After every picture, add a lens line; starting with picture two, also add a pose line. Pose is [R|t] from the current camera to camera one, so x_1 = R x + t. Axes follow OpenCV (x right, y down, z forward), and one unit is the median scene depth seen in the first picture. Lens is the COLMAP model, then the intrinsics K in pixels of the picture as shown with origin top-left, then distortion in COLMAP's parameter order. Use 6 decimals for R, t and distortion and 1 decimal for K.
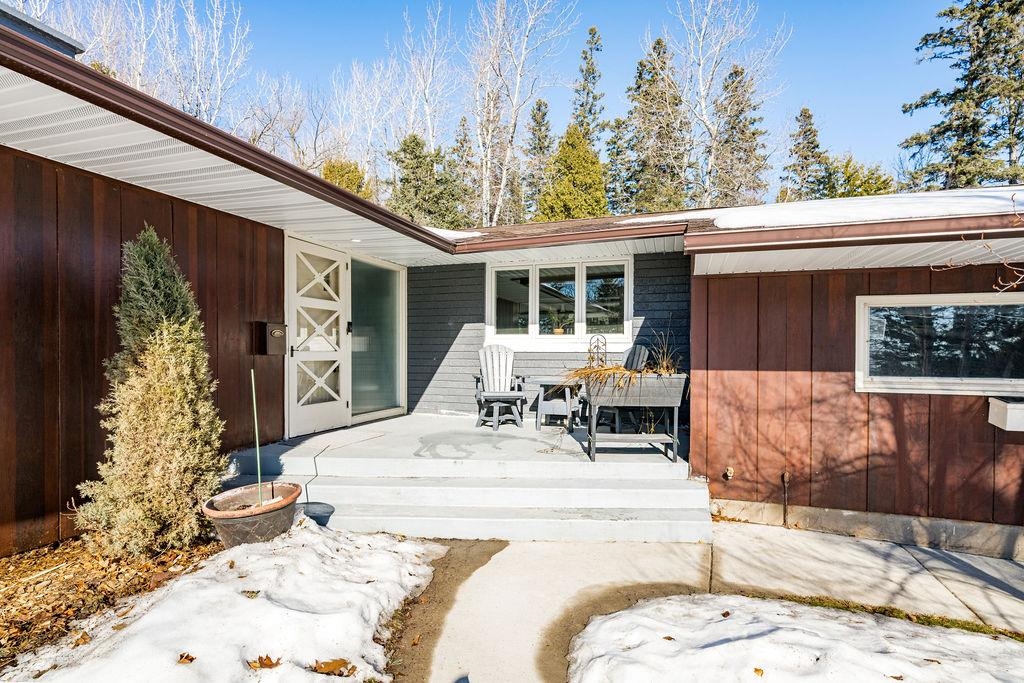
lens RADIAL K [[506.7, 0, 515.3], [0, 506.7, 357.0], [0, 0, 1]] dist [0.001140, 0.000211]
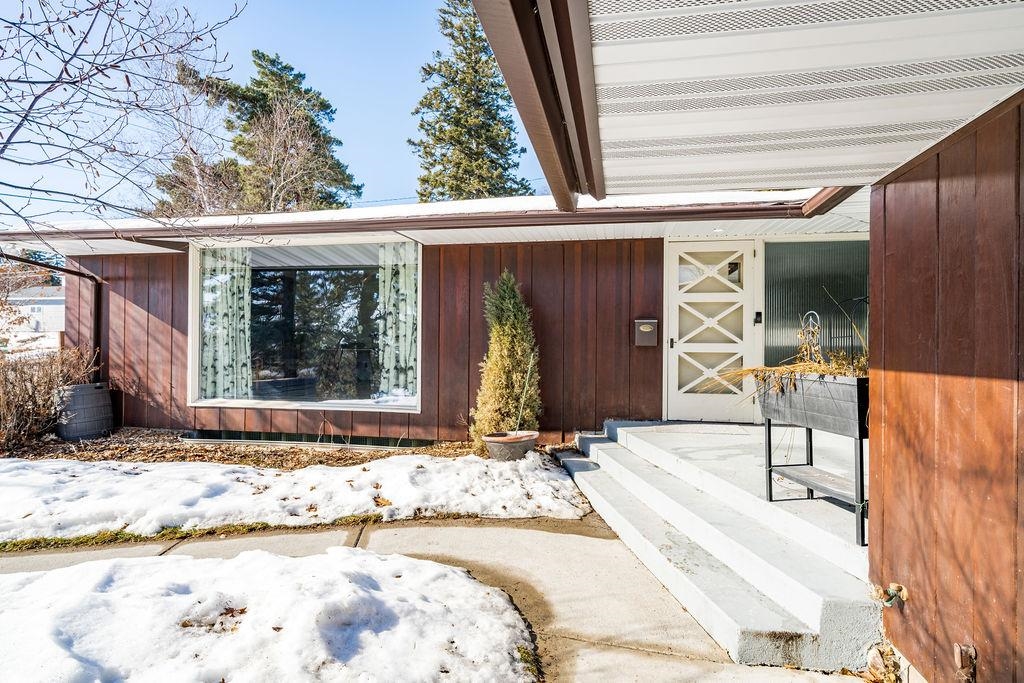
lens RADIAL K [[554.2, 0, 512.0], [0, 554.2, 341.5], [0, 0, 1]] dist [-0.000284, -0.000305]
pose [[0.123327, -0.015979, -0.992237, 0.626811], [-0.018019, 0.999669, -0.018338, 0.011941], [0.992203, 0.020141, 0.122998, 0.425452]]
